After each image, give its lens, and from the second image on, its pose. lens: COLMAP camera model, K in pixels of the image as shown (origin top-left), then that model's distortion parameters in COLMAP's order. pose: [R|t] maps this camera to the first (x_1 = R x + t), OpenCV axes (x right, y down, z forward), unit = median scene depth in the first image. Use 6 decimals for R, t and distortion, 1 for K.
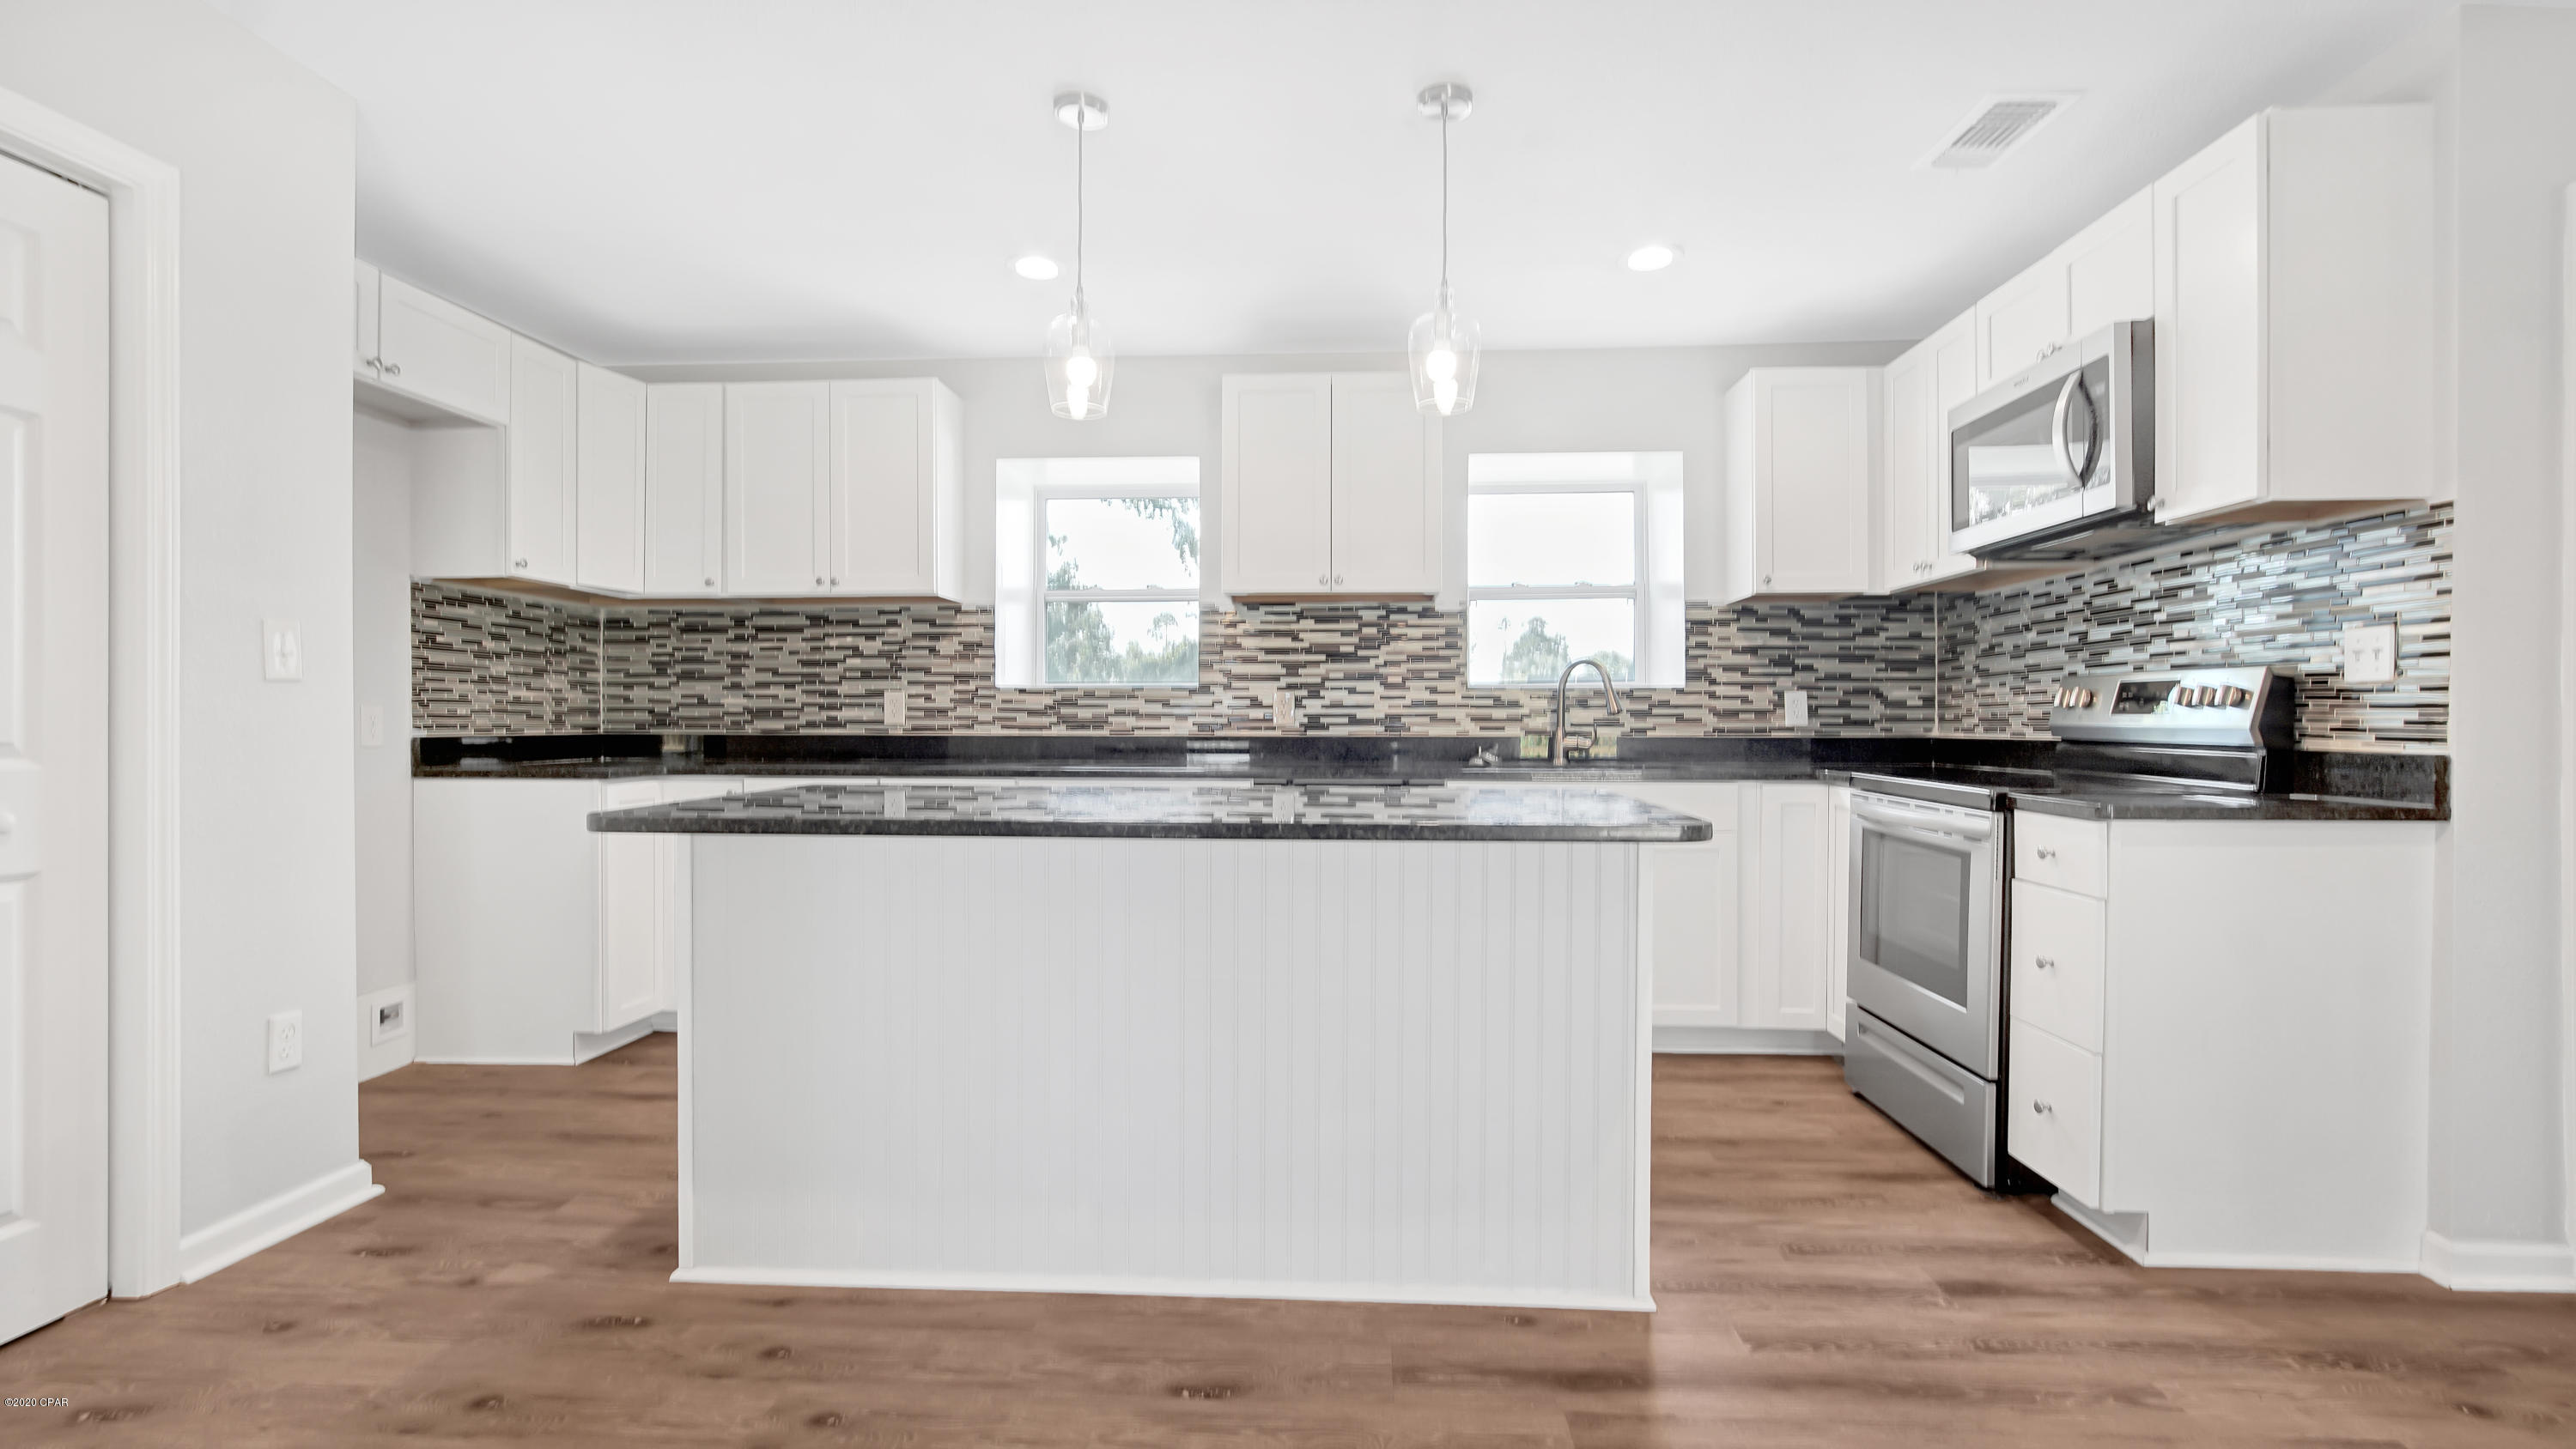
lens RADIAL K [[1200.5, 0, 1288.0], [0, 1200.5, 724.5], [0, 0, 1]] dist [-0.001656, -0.000155]
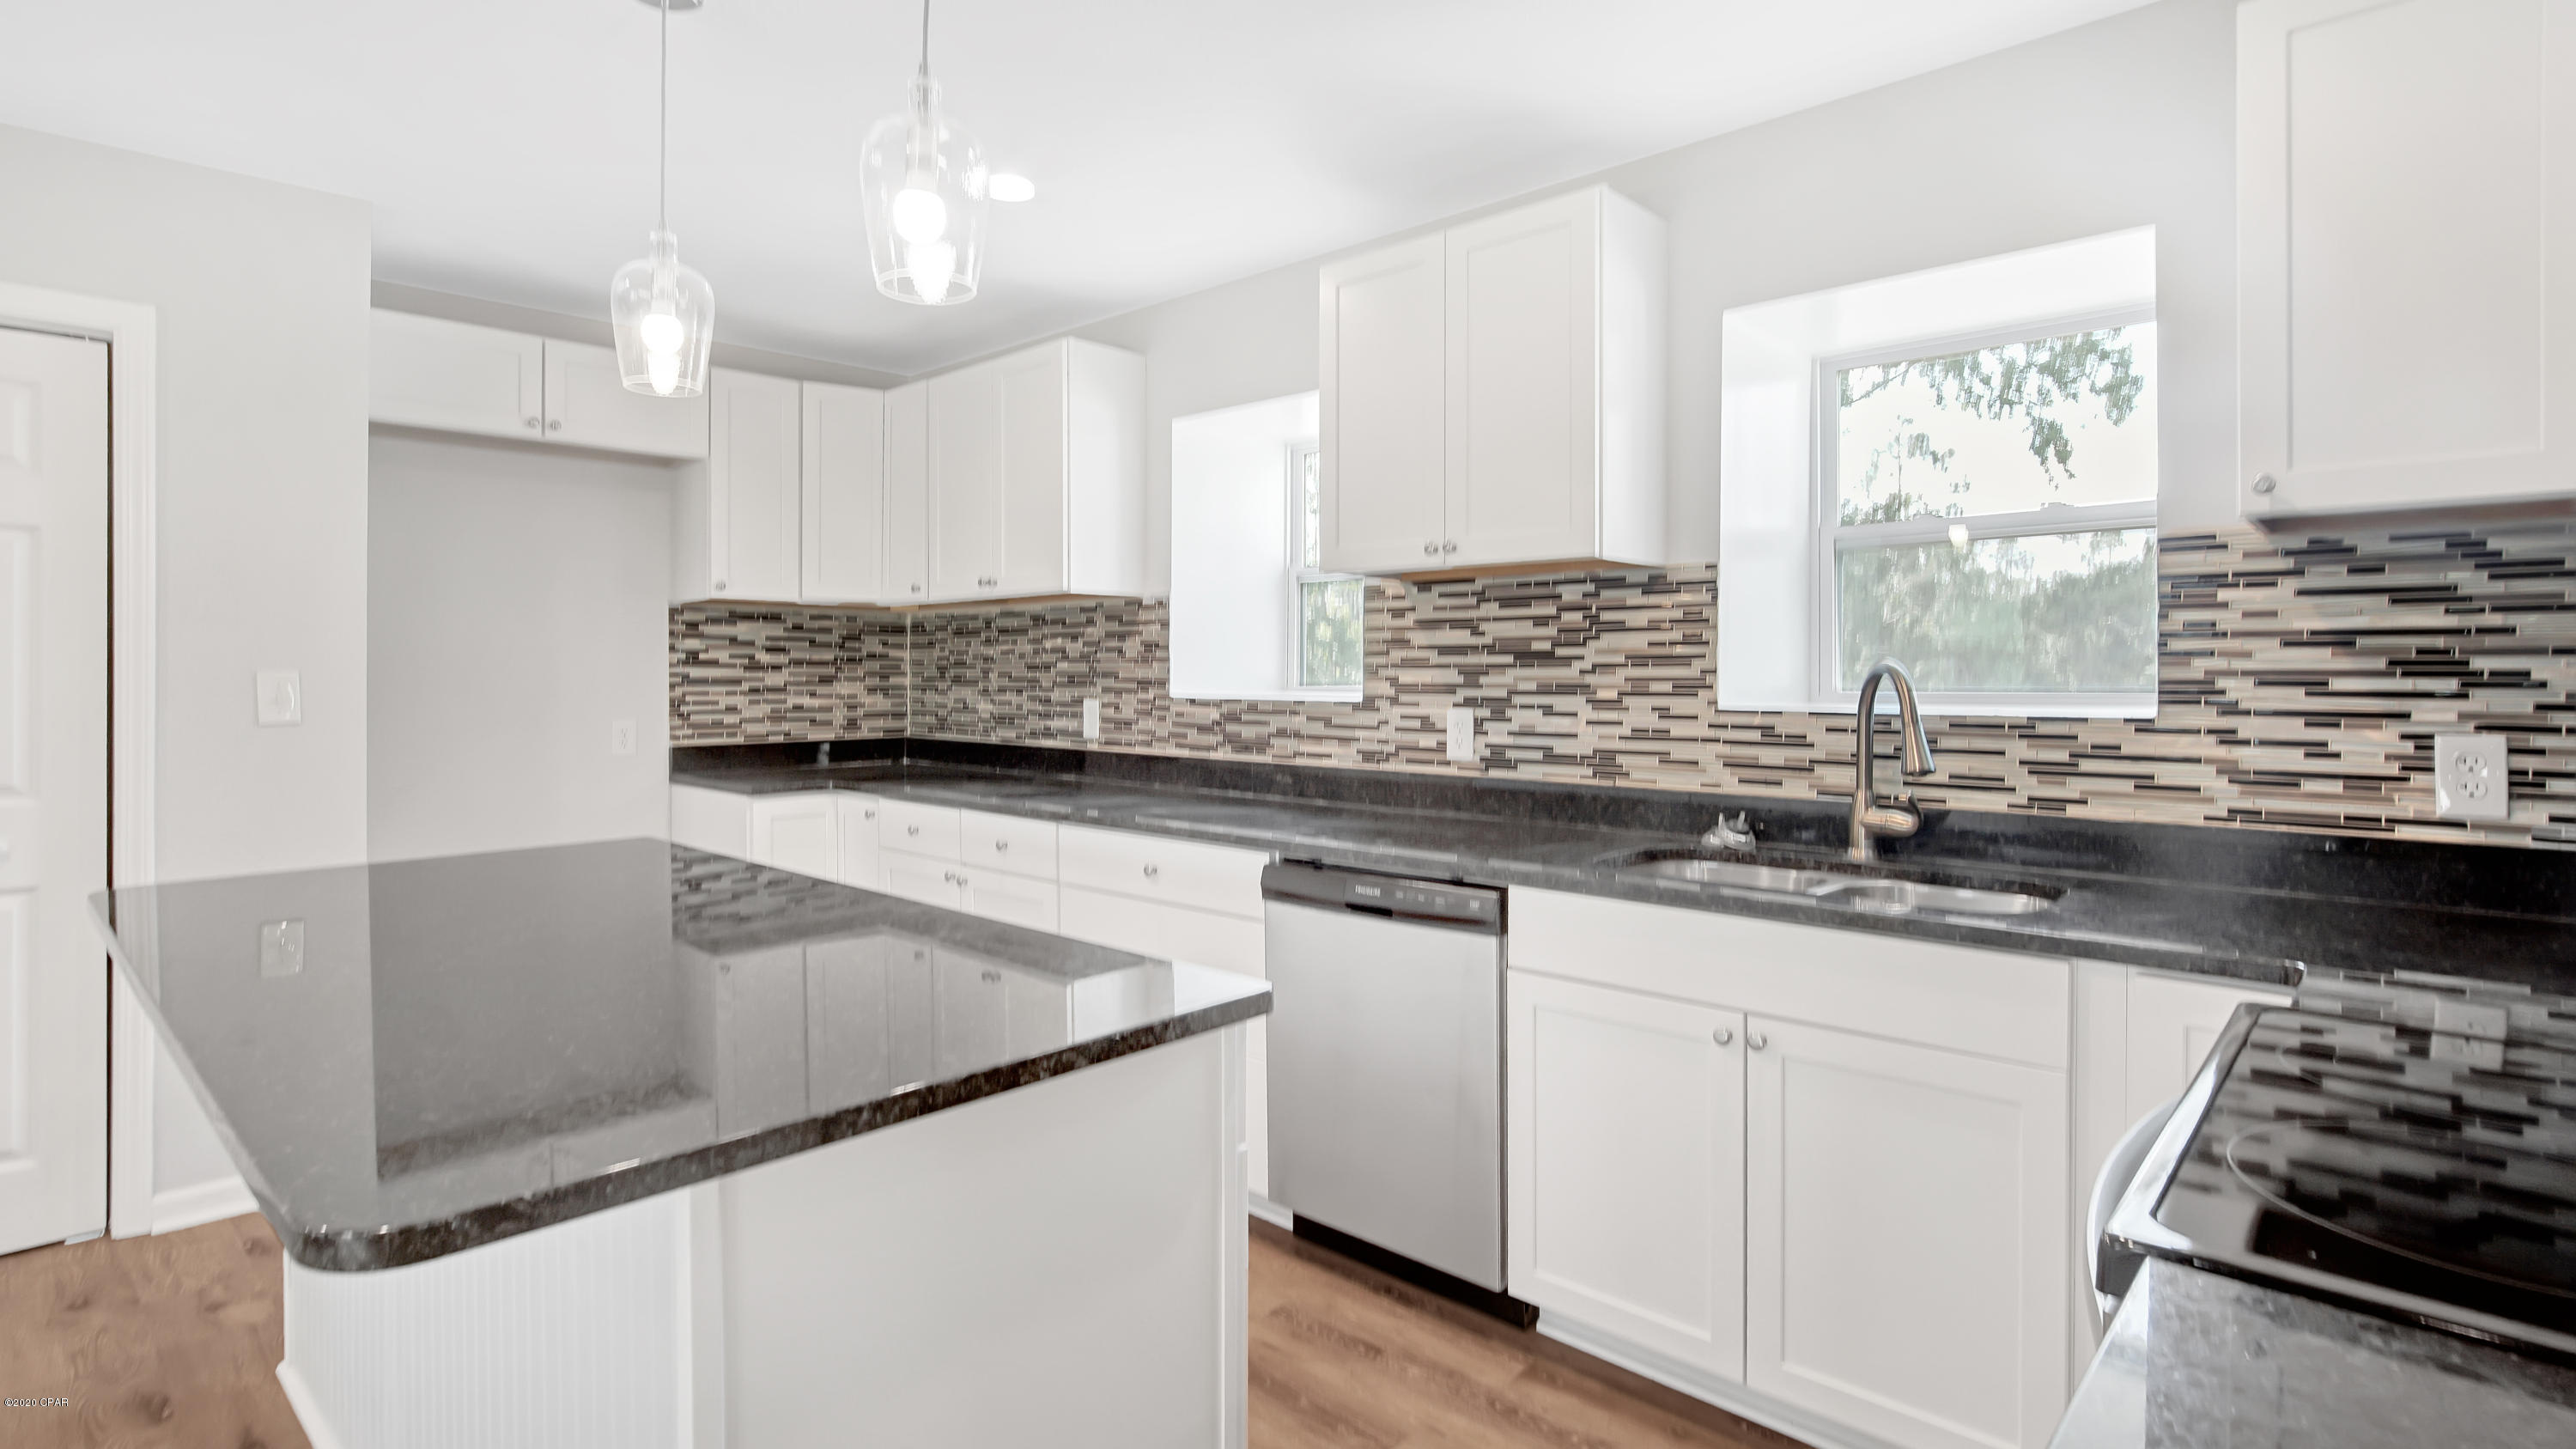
lens RADIAL K [[1289.1, 0, 1285.2], [0, 1289.1, 667.2], [0, 0, 1]] dist [-0.001629, 0.000121]
pose [[0.761503, -0.001589, -0.648159, 0.394466], [-0.000426, 0.999996, -0.002953, -0.049270], [0.648161, 0.002525, 0.761499, 0.381650]]
